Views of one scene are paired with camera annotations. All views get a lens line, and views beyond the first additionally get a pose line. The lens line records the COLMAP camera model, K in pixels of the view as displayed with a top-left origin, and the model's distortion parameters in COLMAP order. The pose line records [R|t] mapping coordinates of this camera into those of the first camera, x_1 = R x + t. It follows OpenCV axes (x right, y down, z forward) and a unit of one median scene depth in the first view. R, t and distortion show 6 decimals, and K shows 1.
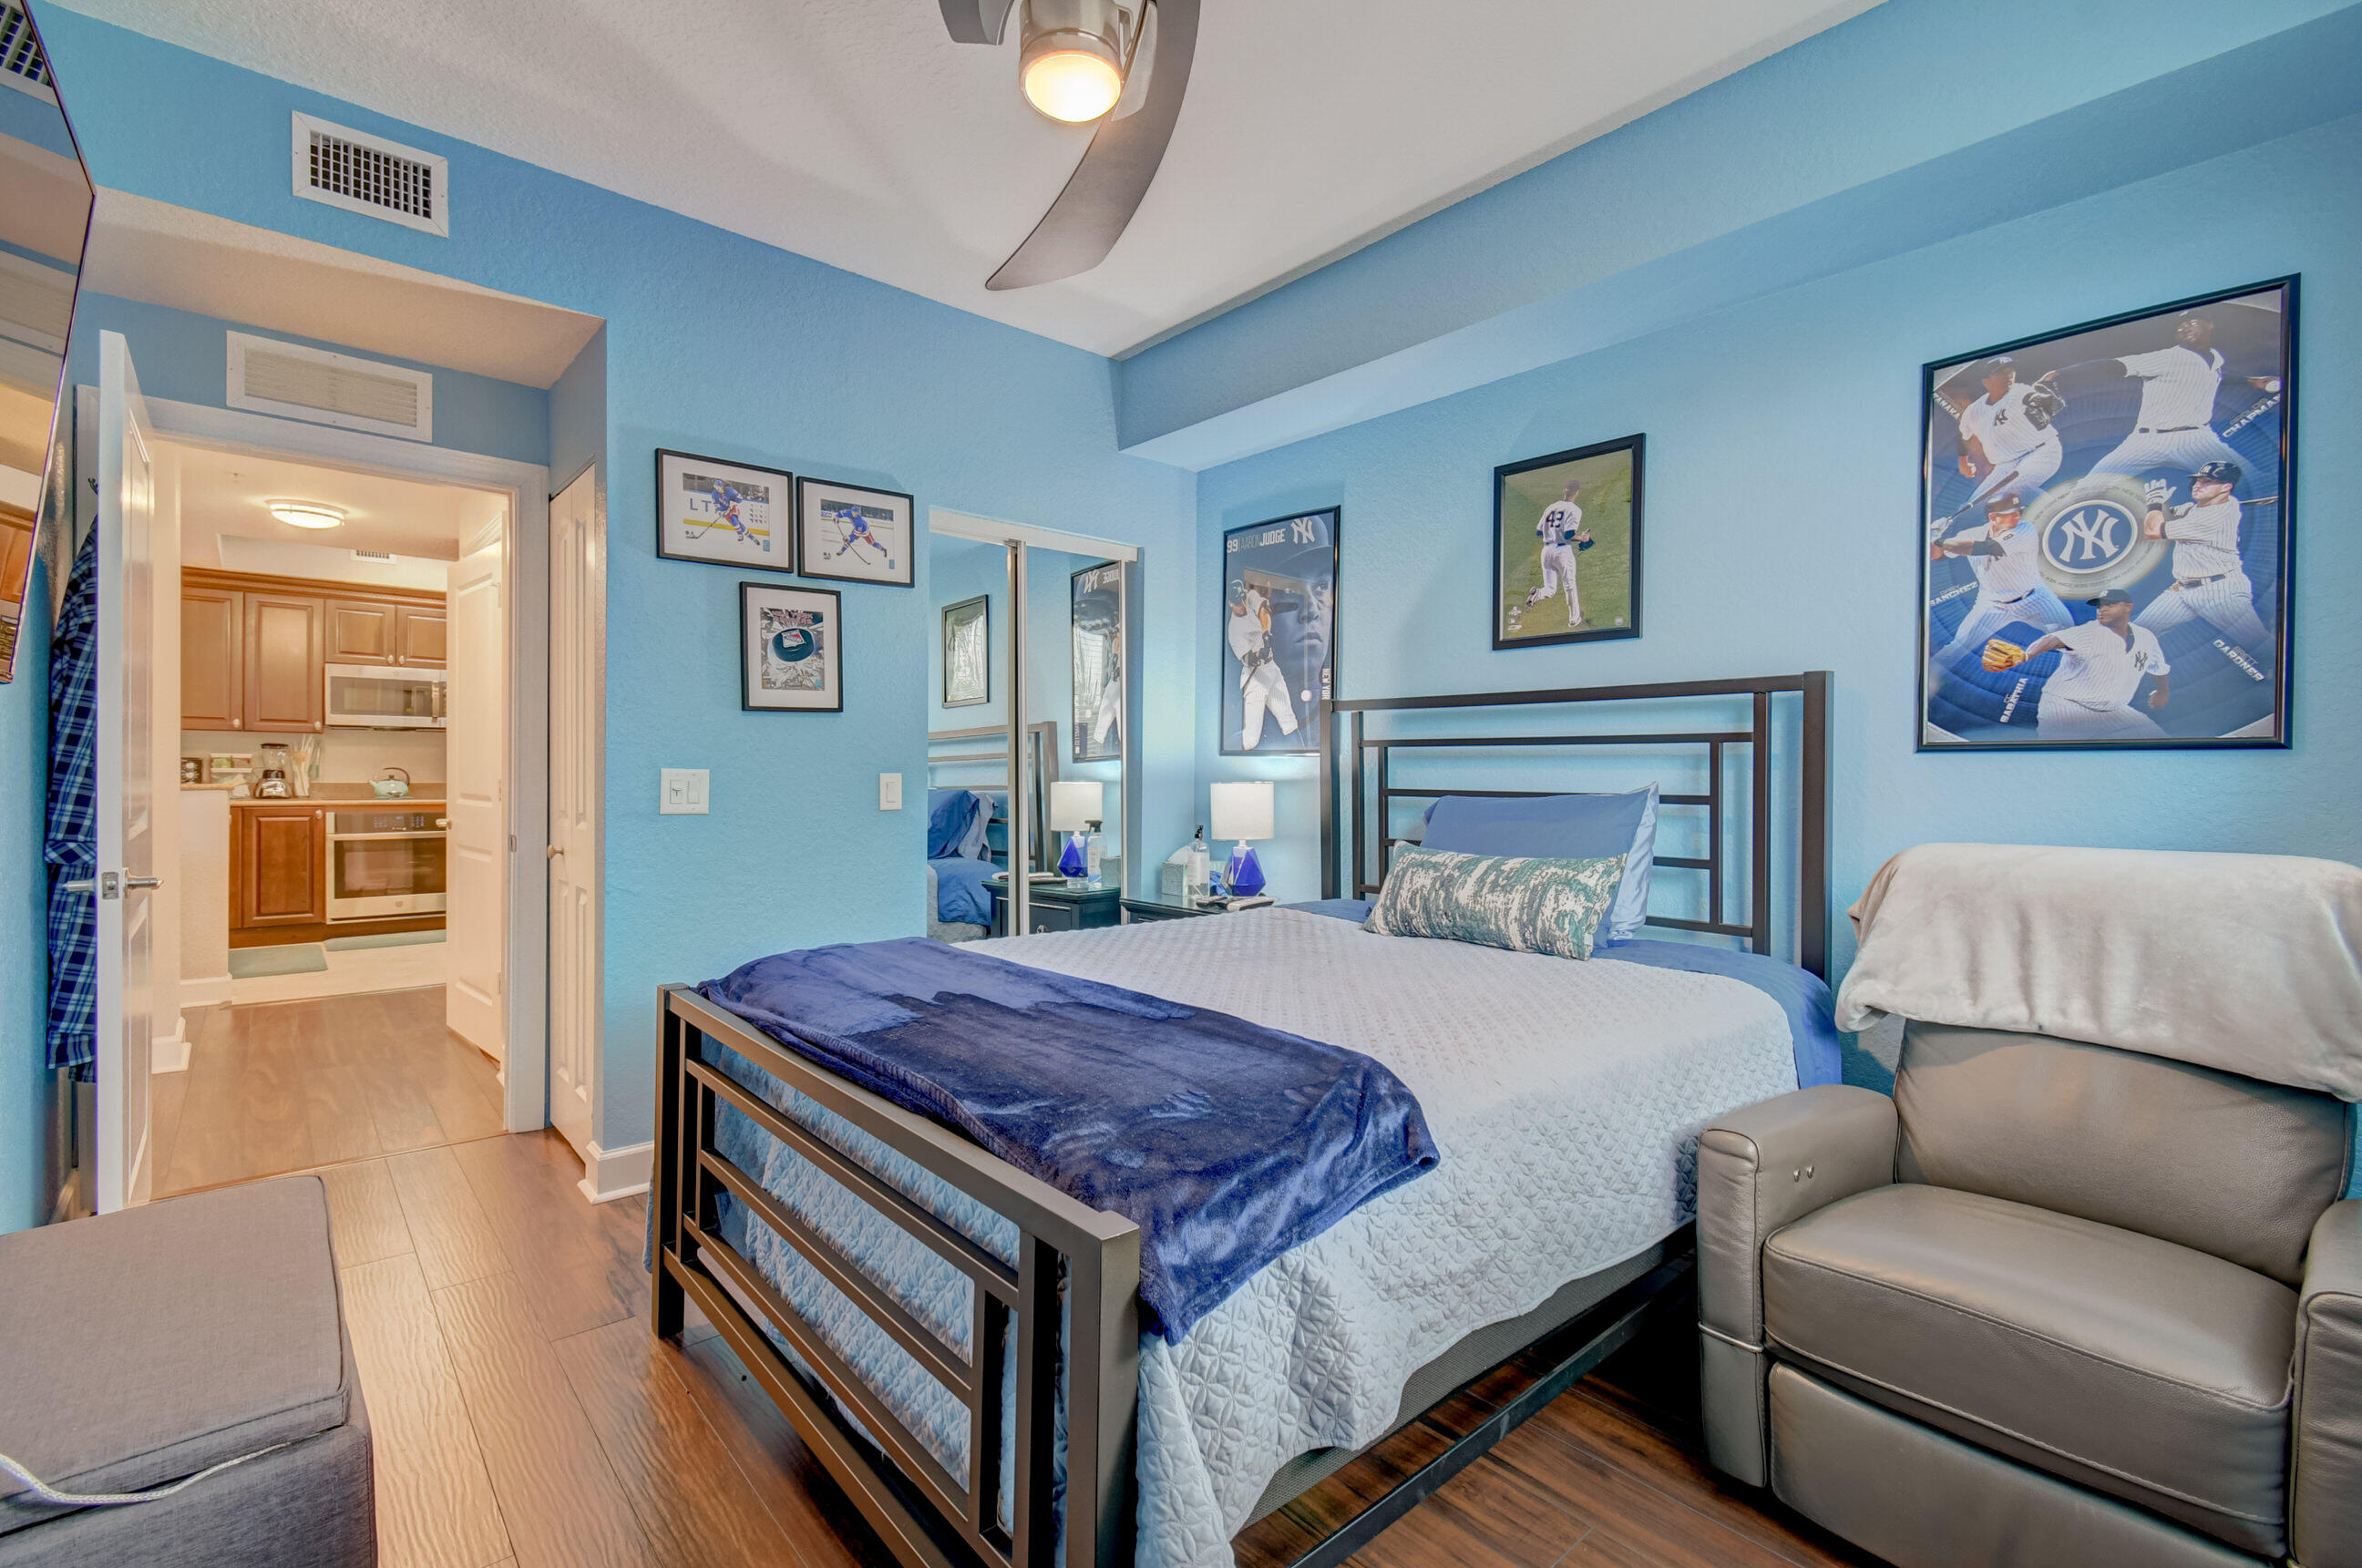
lens RADIAL K [[1053.9, 0, 1172.0], [0, 1053.9, 773.8], [0, 0, 1]] dist [0.001936, 0.000117]
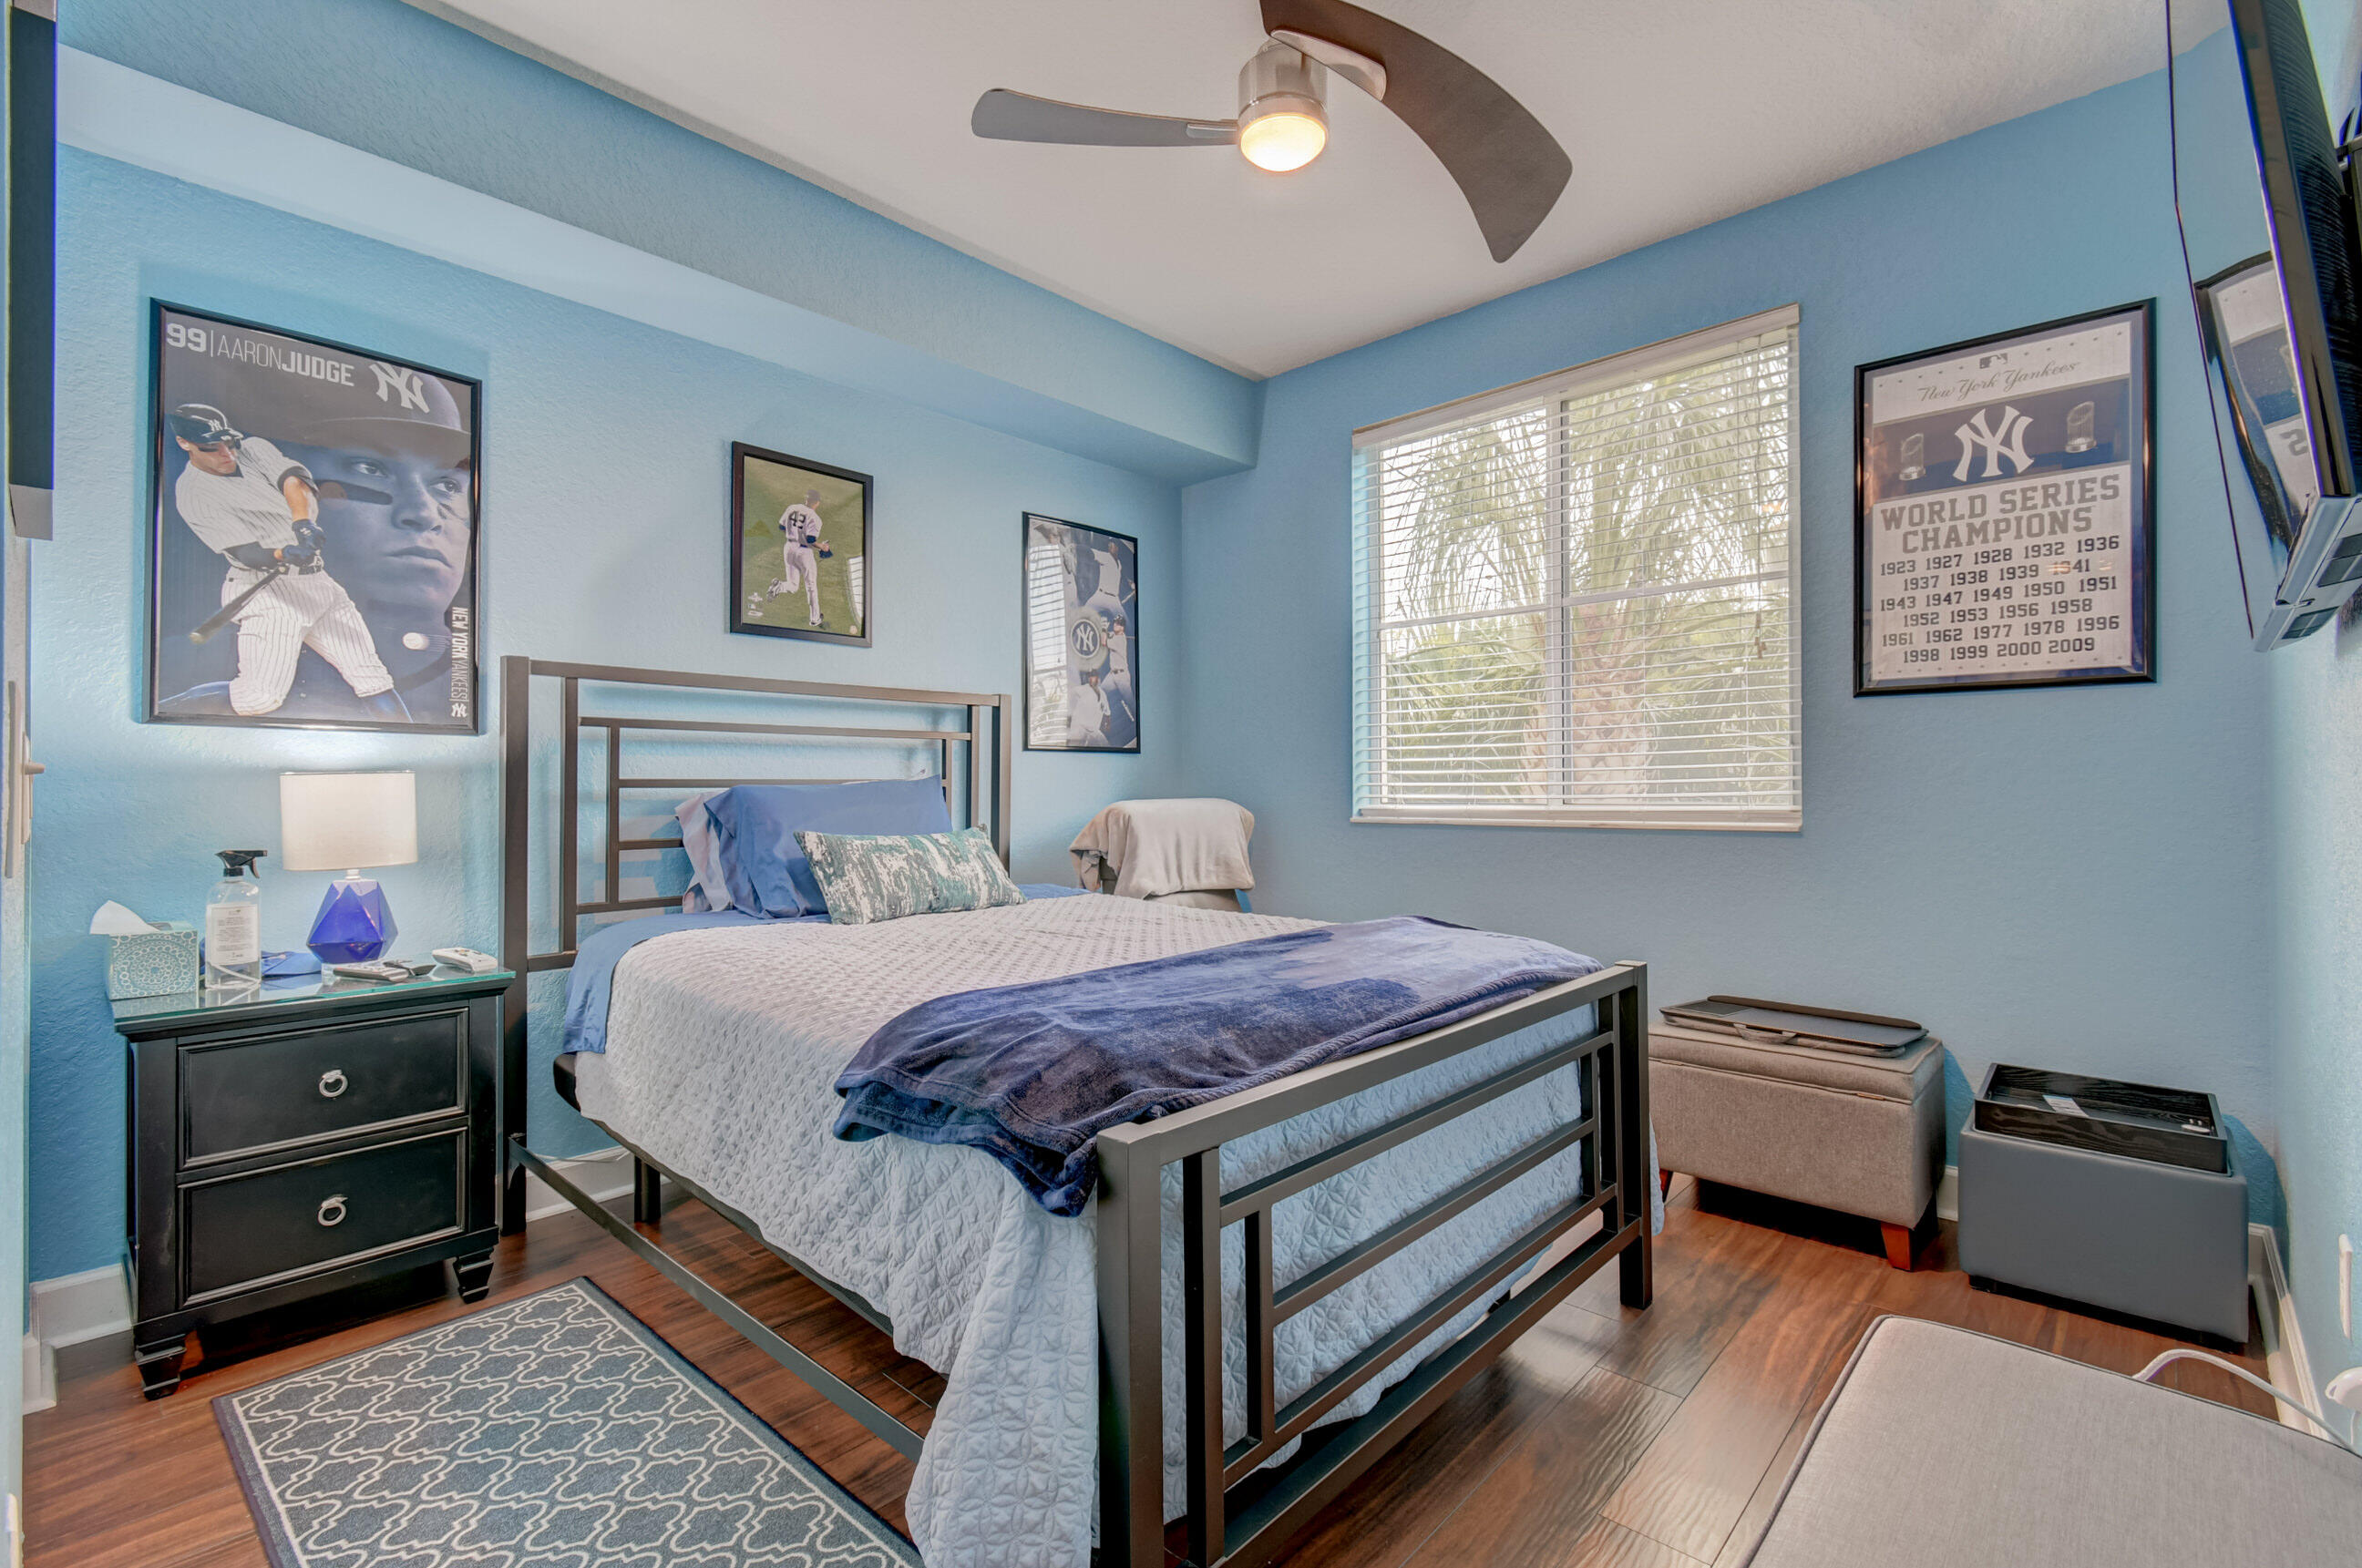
lens RADIAL K [[1053.9, 0, 1172.0], [0, 1053.9, 773.8], [0, 0, 1]] dist [0.001936, 0.000117]
pose [[-0.107675, 0.000630, 0.994186, -0.697356], [0.001557, 0.999999, -0.000465, 0.012438], [-0.994185, 0.001497, -0.107675, 0.716921]]
